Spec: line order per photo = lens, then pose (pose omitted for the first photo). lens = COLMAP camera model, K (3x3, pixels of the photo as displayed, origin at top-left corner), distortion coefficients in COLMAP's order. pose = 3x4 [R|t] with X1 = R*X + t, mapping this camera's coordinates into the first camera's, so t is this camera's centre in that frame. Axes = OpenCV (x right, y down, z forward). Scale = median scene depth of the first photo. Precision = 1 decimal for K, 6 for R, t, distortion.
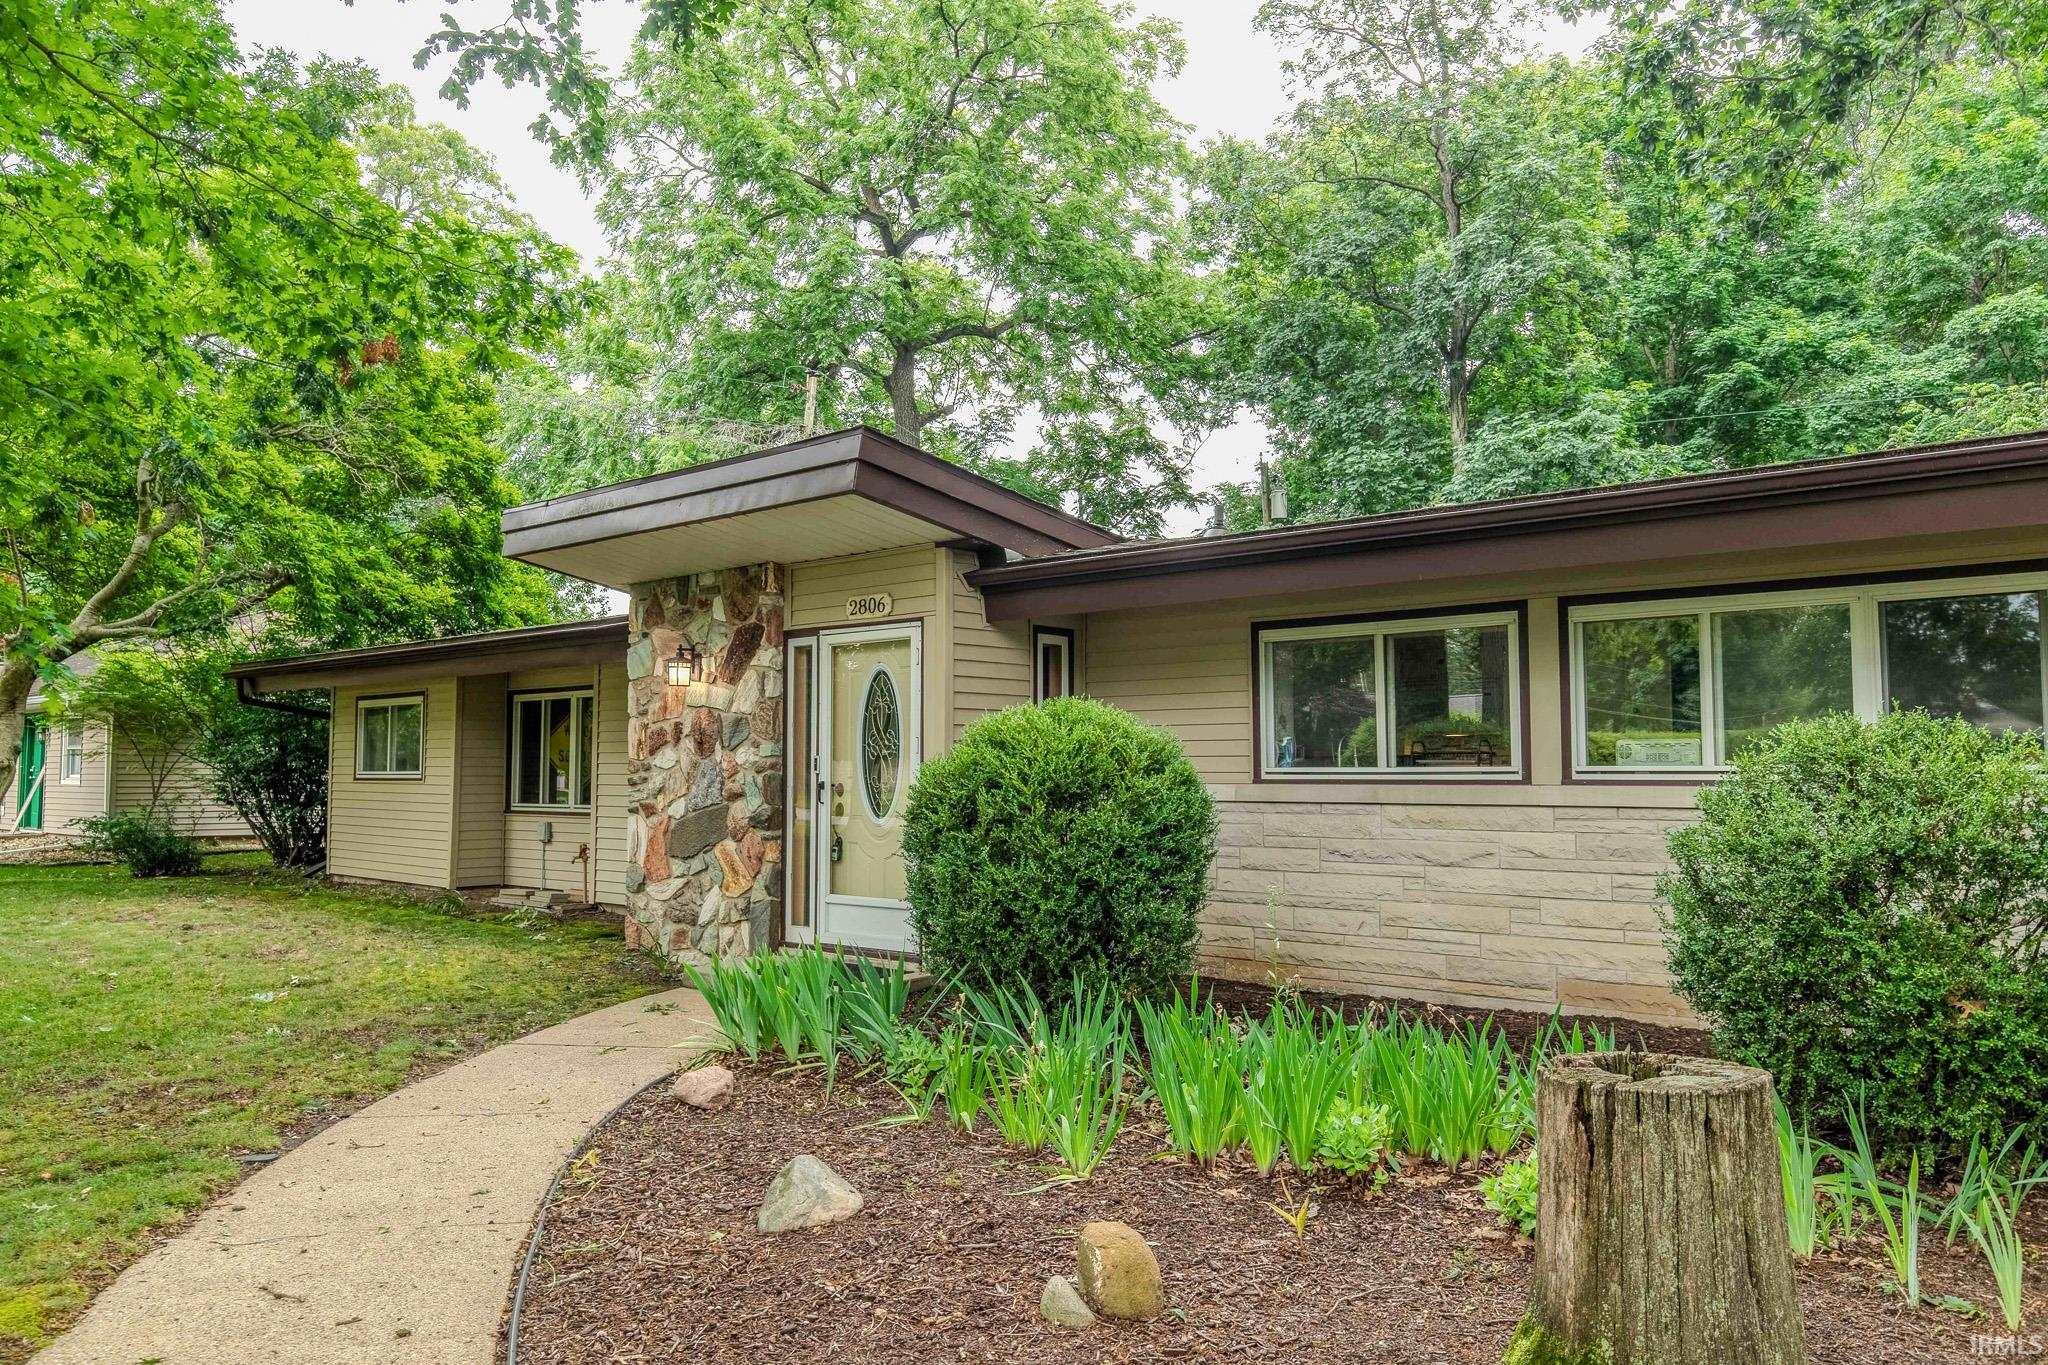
lens RADIAL K [[1470.8, 0, 1014.6], [0, 1470.8, 687.3], [0, 0, 1]] dist [-0.006914, 0.005584]
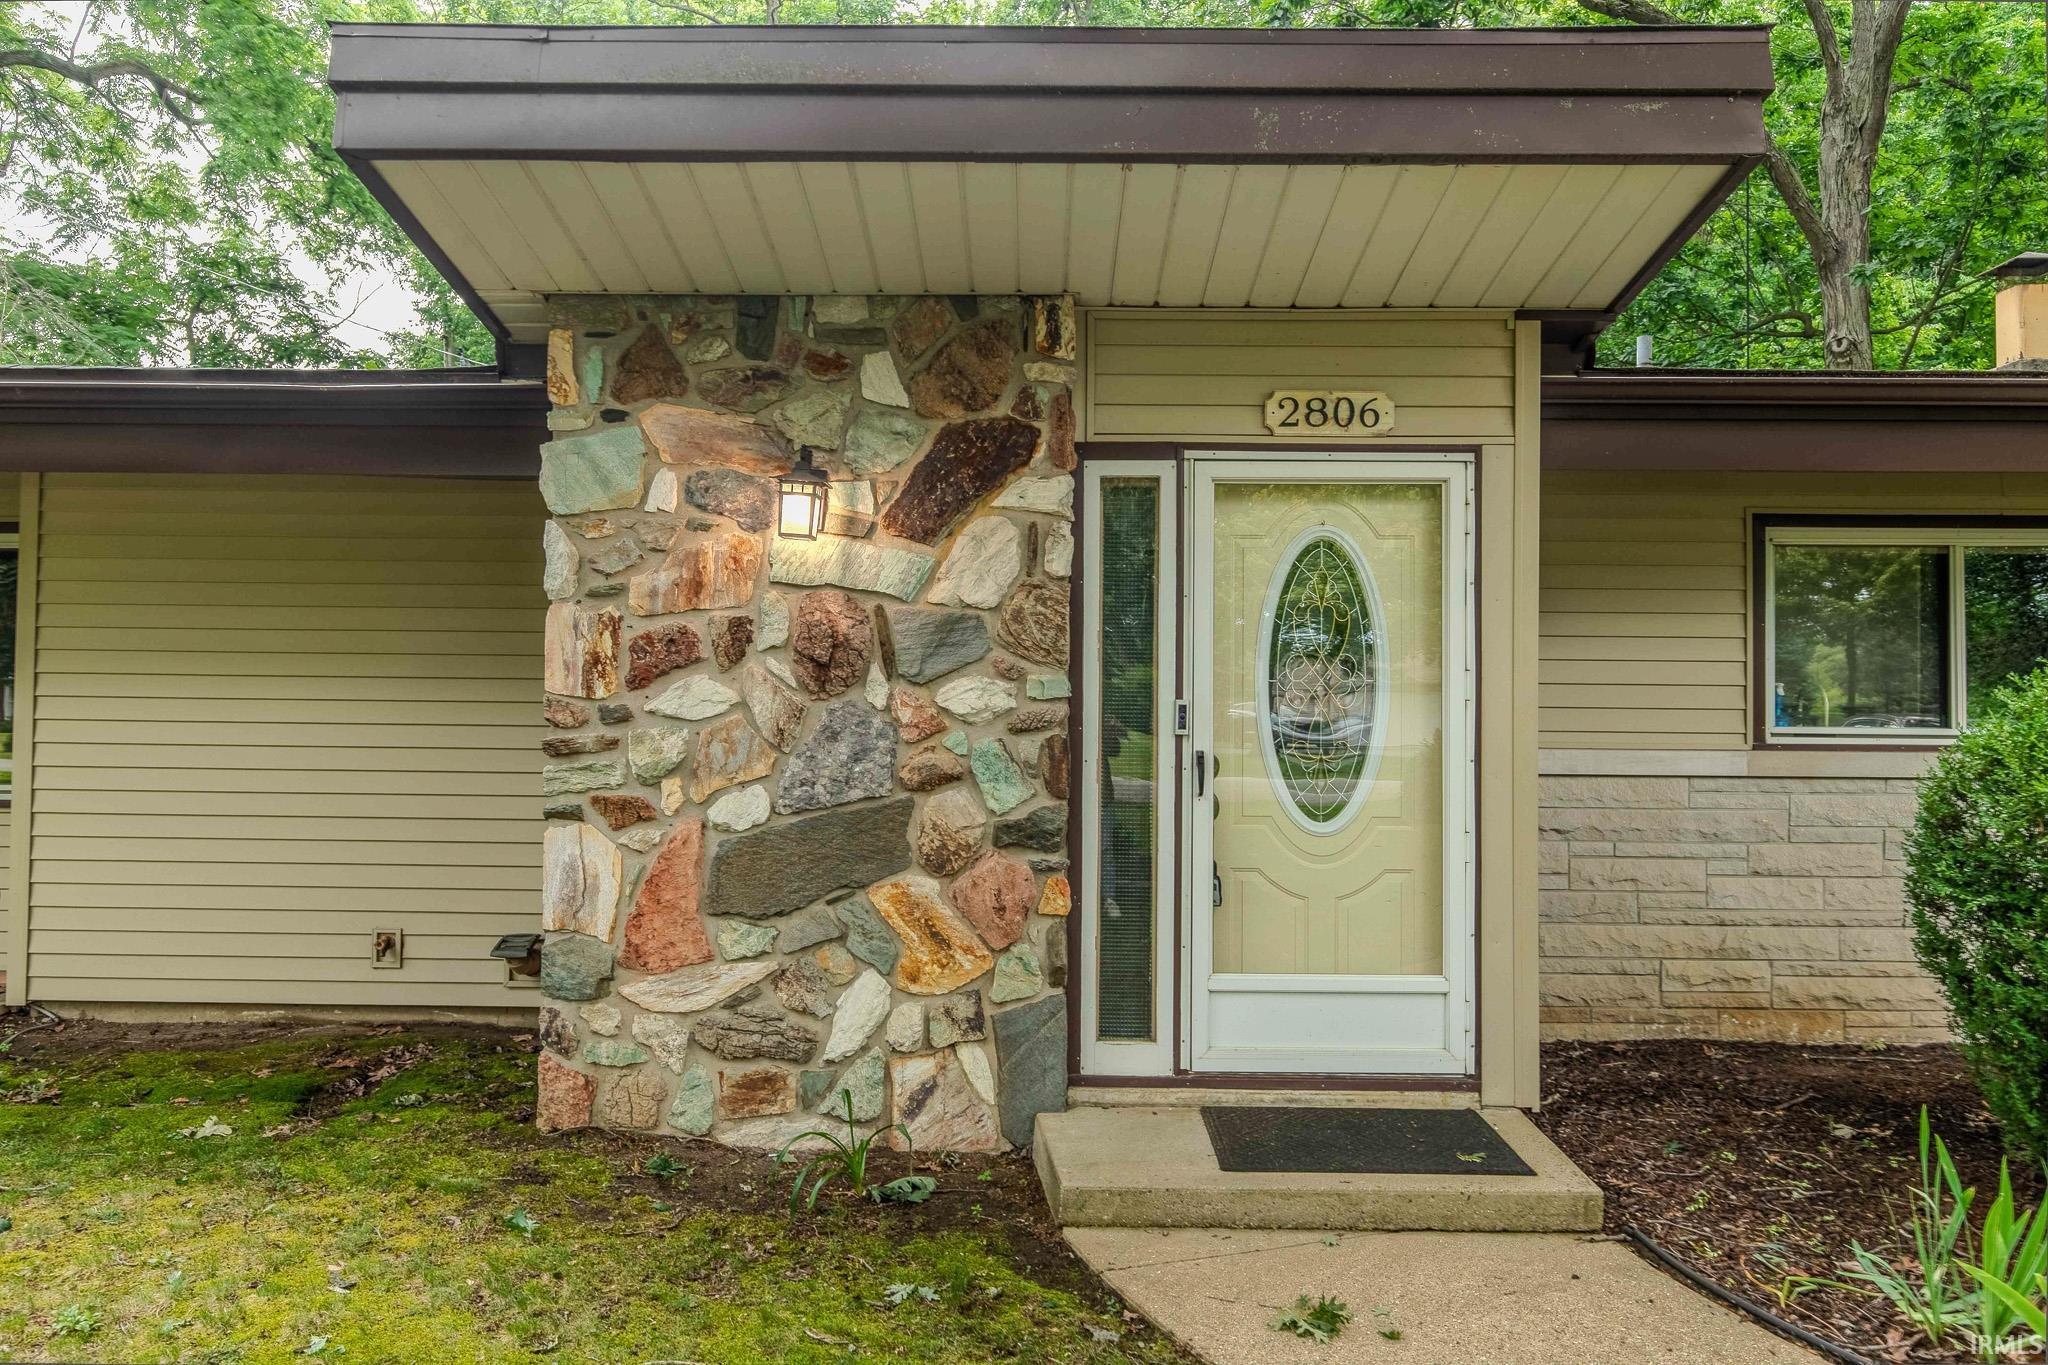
lens RADIAL K [[1470.8, 0, 1024.4], [0, 1470.8, 674.8], [0, 0, 1]] dist [-0.006914, 0.005584]
pose [[0.754304, 0.022962, 0.656124, -0.459400], [-0.047535, 0.998675, 0.019698, 0.028194], [-0.654803, -0.046047, 0.754396, 0.600785]]
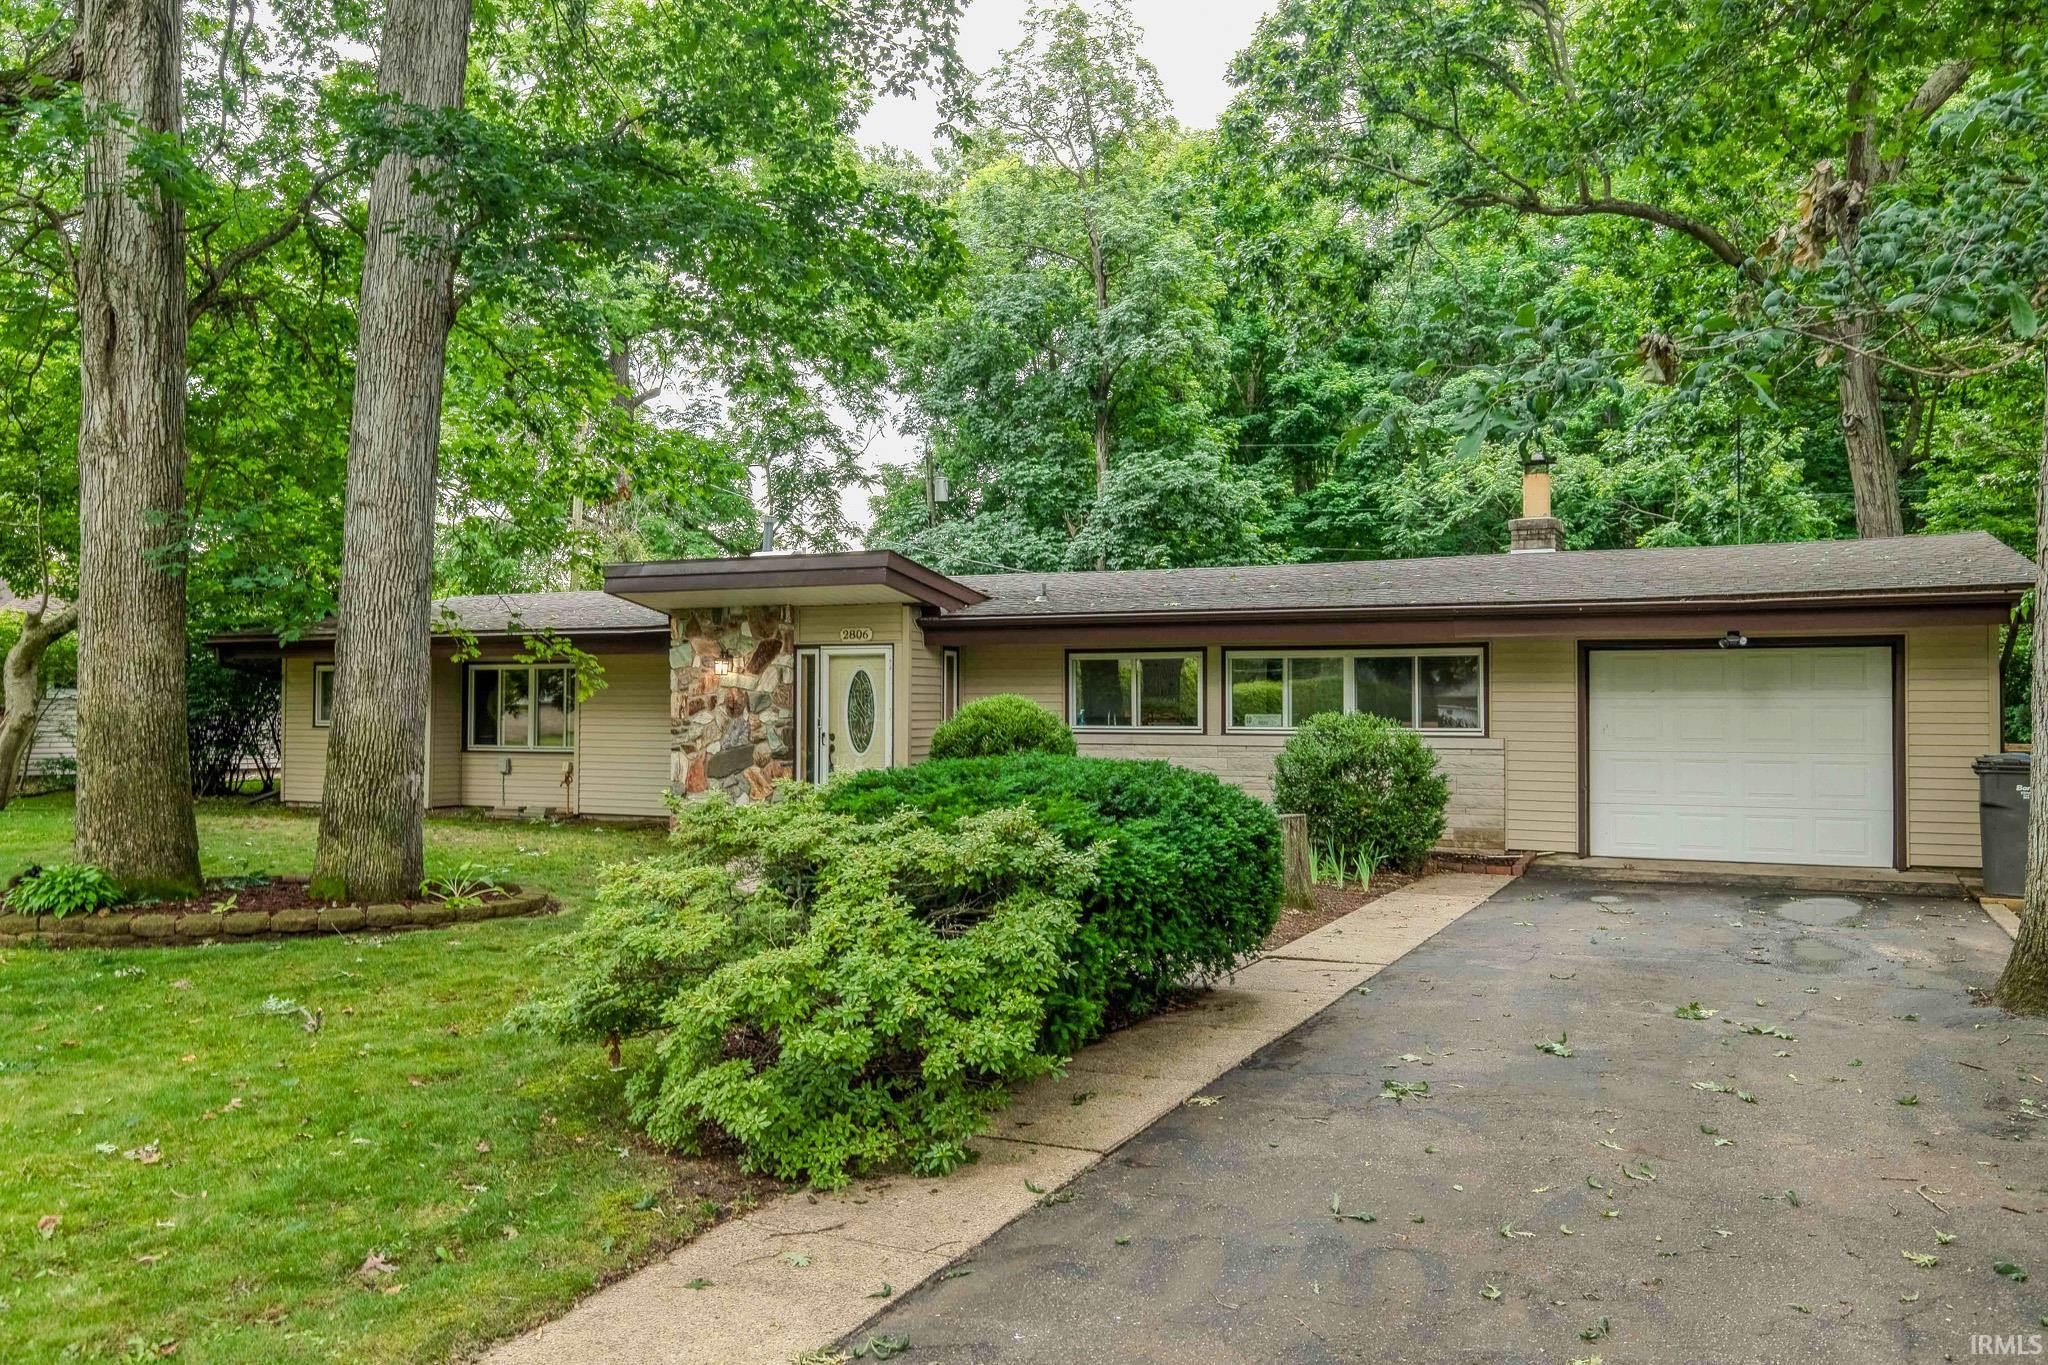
lens RADIAL K [[1542.7, 0, 1025.0], [0, 1542.7, 688.1], [0, 0, 1]] dist [-0.001868, 0.000327]
pose [[0.958975, 0.008151, 0.283375, -0.384902], [-0.020284, 0.998998, 0.039906, -0.061493], [-0.282765, -0.044017, 0.958179, -0.761400]]
